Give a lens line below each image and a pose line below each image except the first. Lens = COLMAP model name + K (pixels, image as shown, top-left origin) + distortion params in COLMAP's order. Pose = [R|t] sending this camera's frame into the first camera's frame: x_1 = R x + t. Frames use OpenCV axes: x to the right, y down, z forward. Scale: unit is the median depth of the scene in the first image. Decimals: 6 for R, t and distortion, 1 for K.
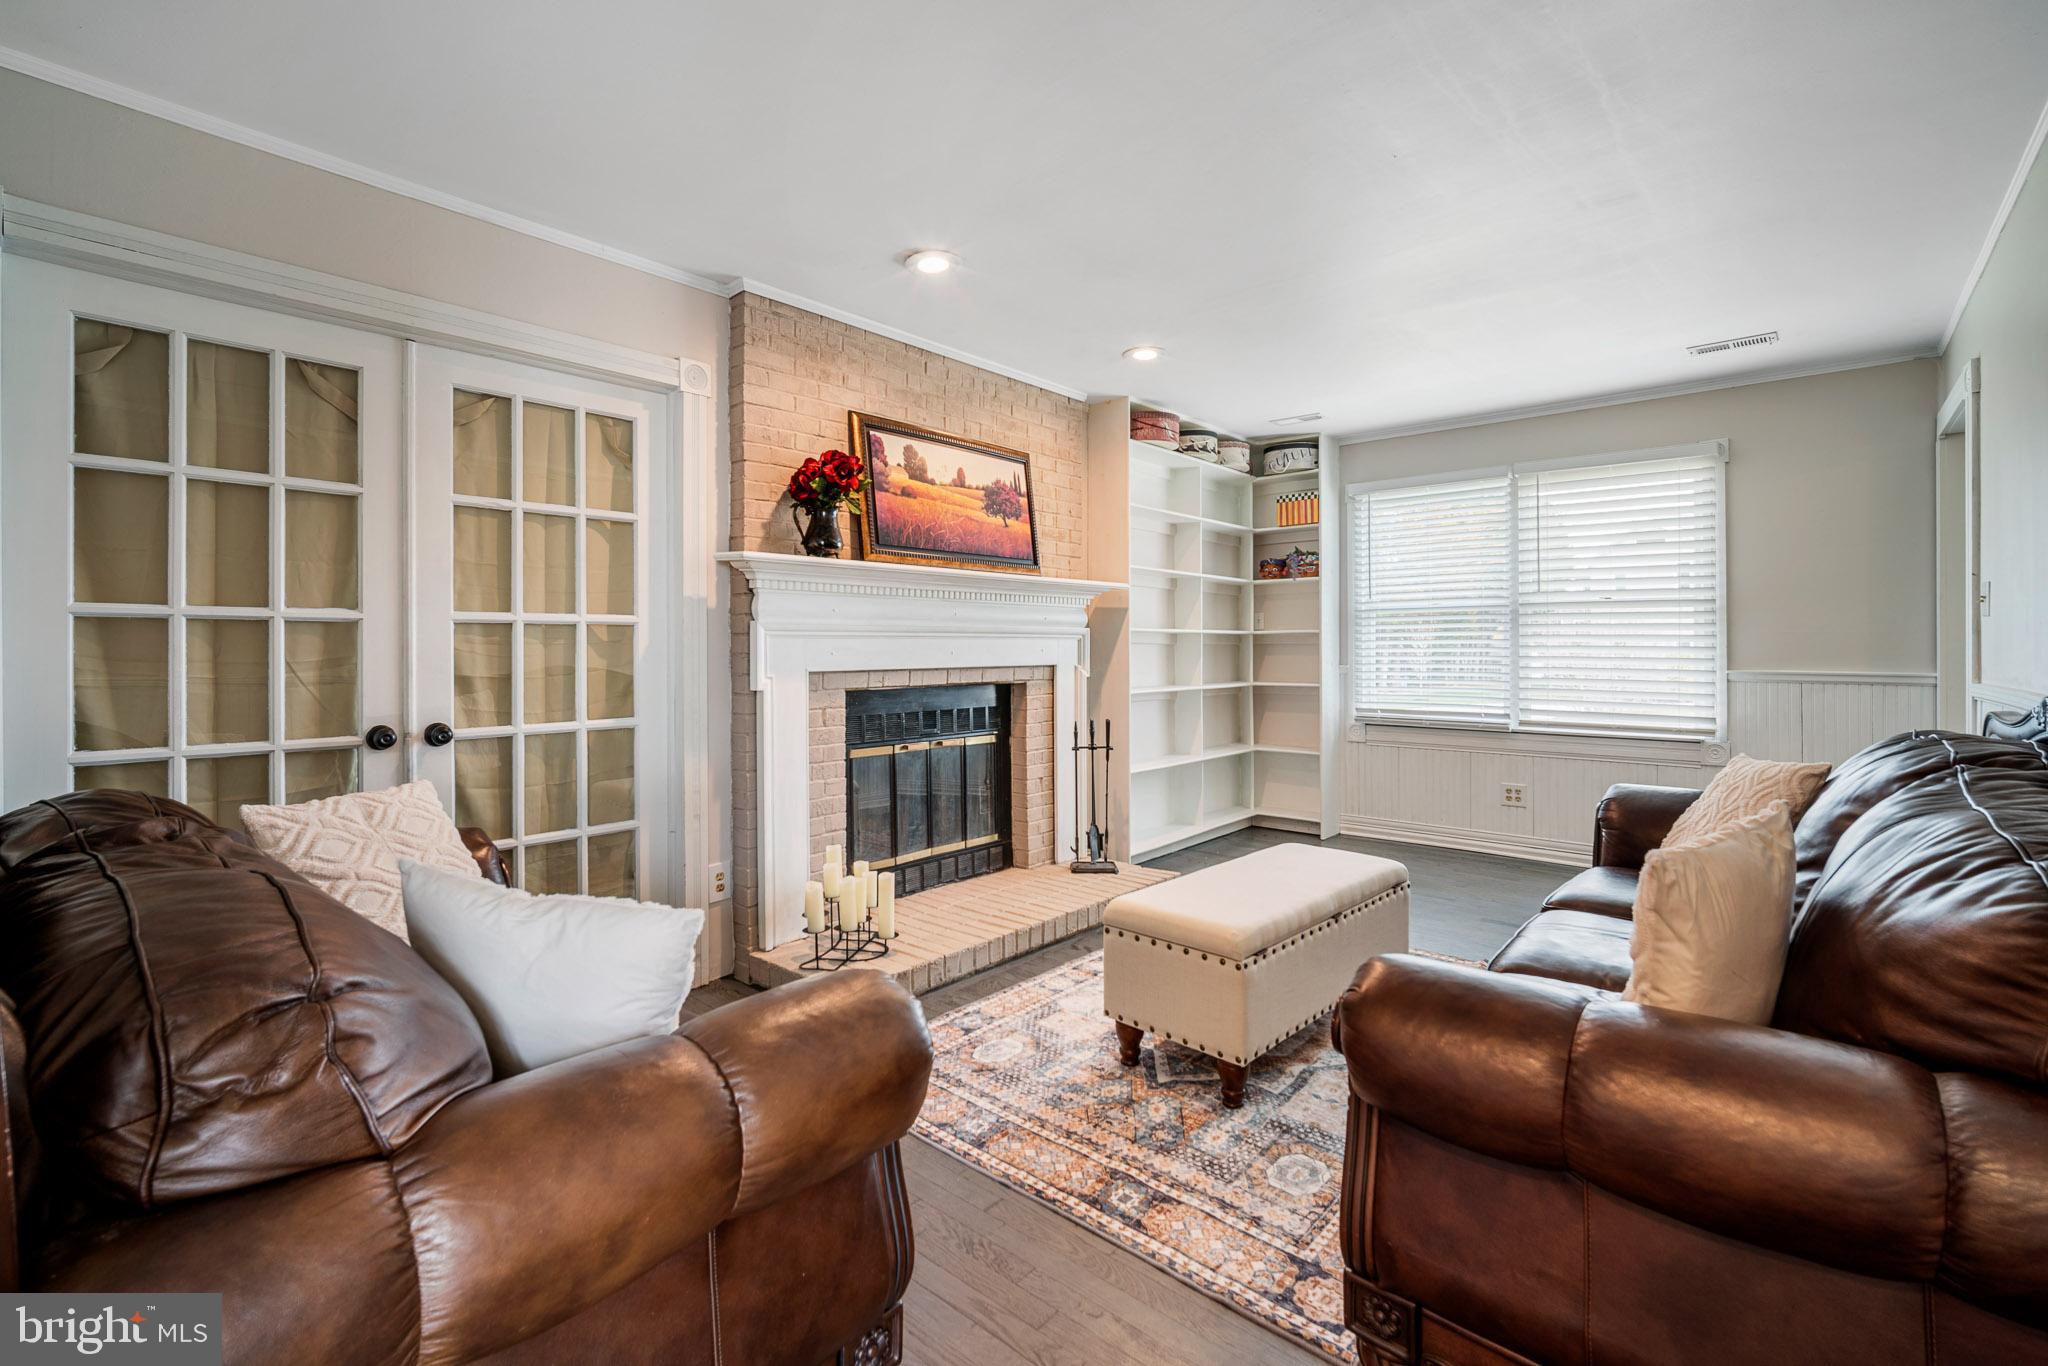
lens RADIAL K [[935.5, 0, 989.2], [0, 935.5, 650.1], [0, 0, 1]] dist [0.001241, 0.000145]
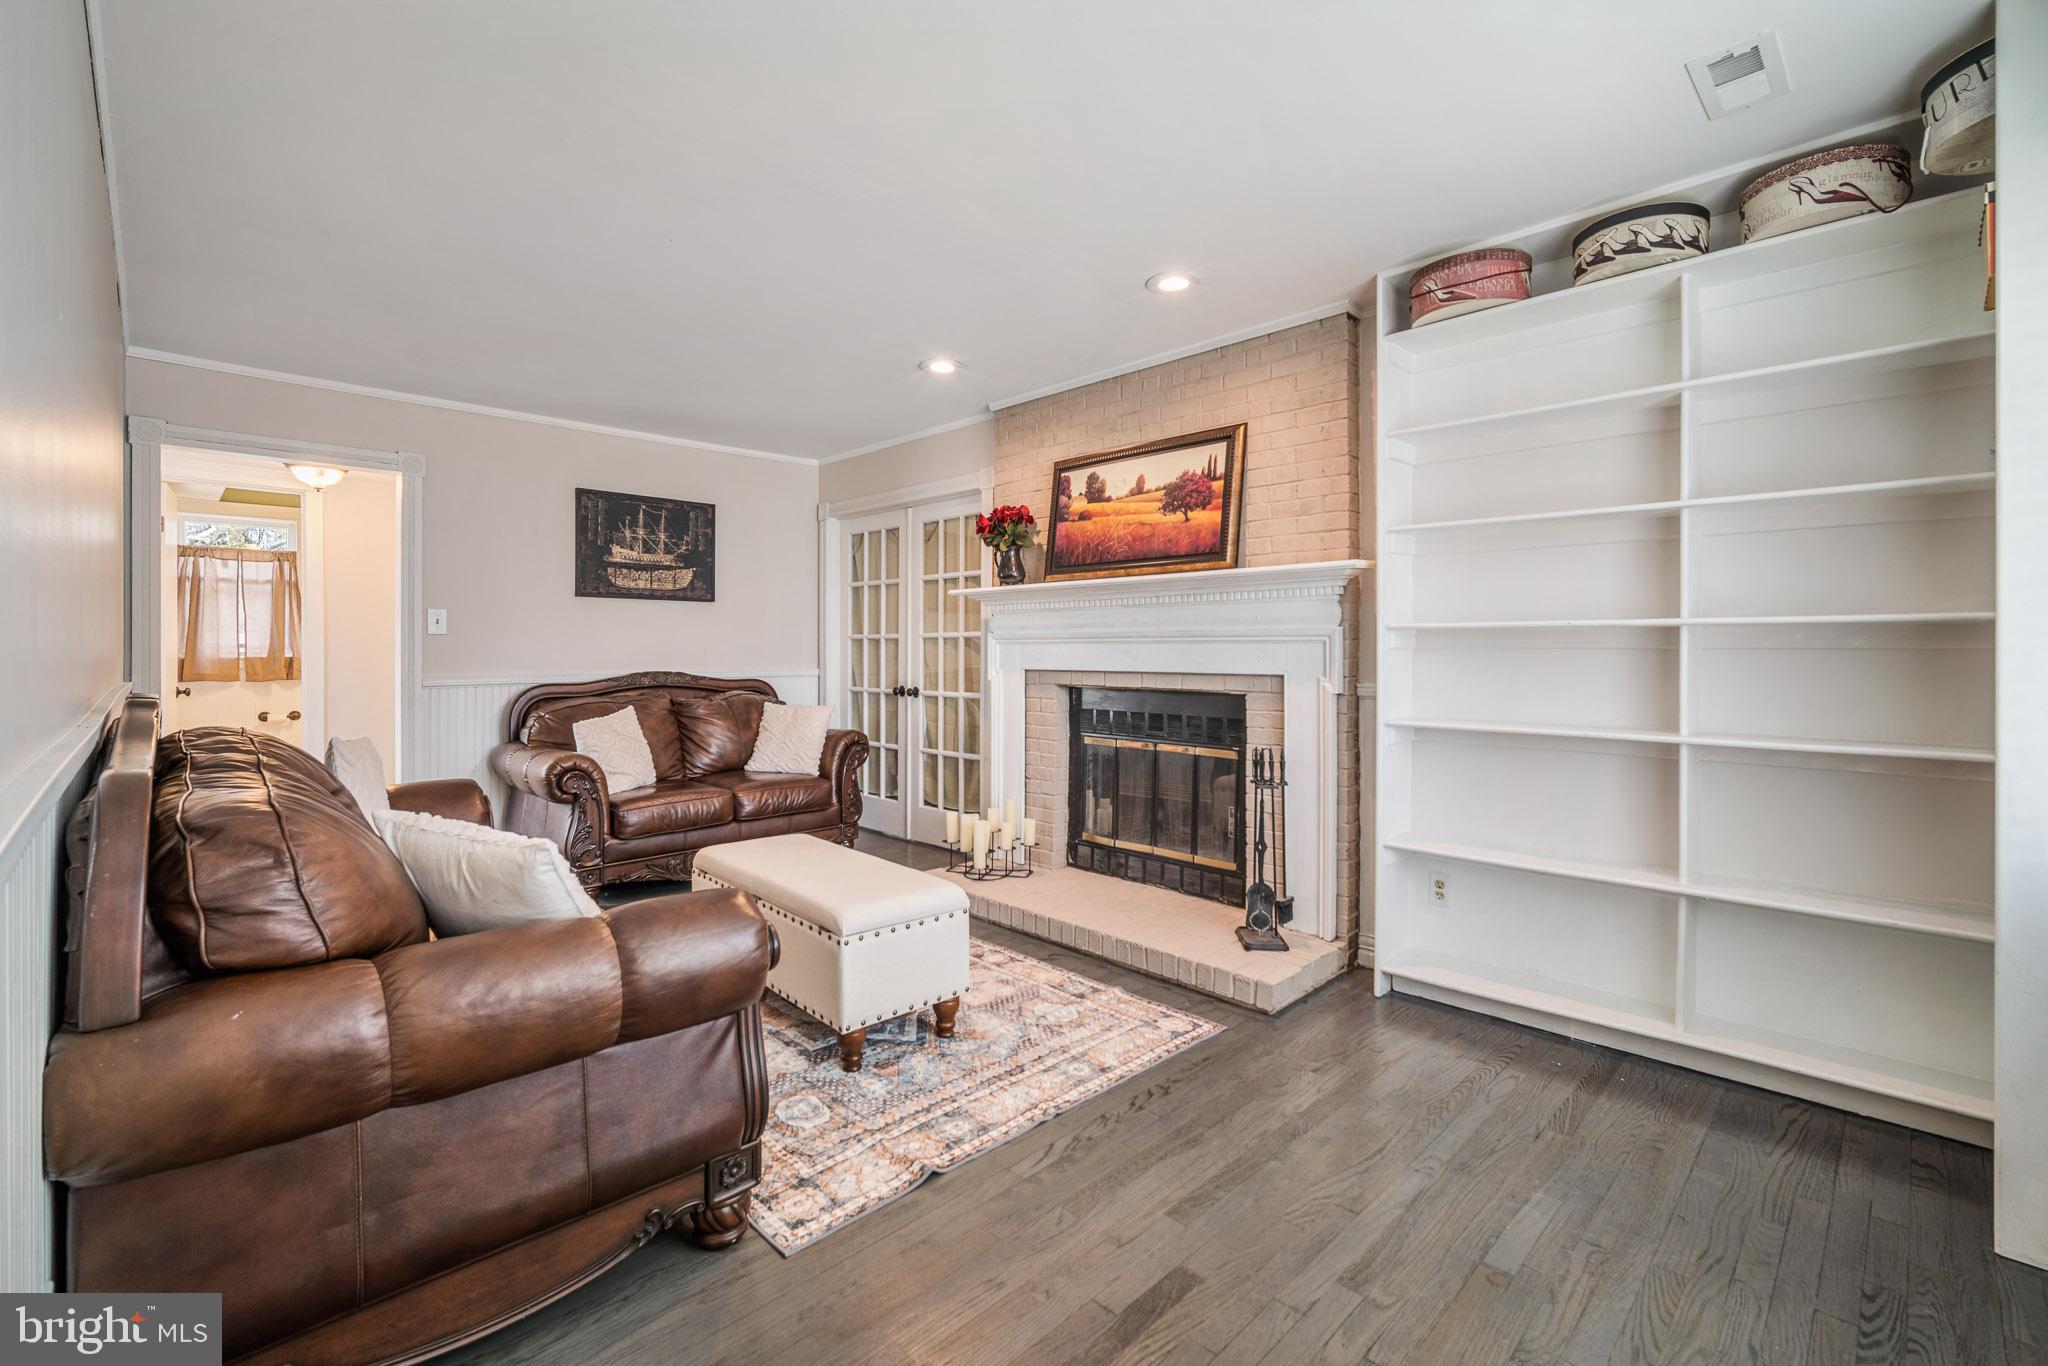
lens RADIAL K [[893.2, 0, 1019.5], [0, 893.2, 652.4], [0, 0, 1]] dist [-0.003002, -0.000086]
pose [[-0.066036, 0.006697, -0.997795, 0.929843], [-0.002841, 0.999972, 0.006899, -0.008713], [0.997813, 0.003290, -0.066015, 0.917270]]
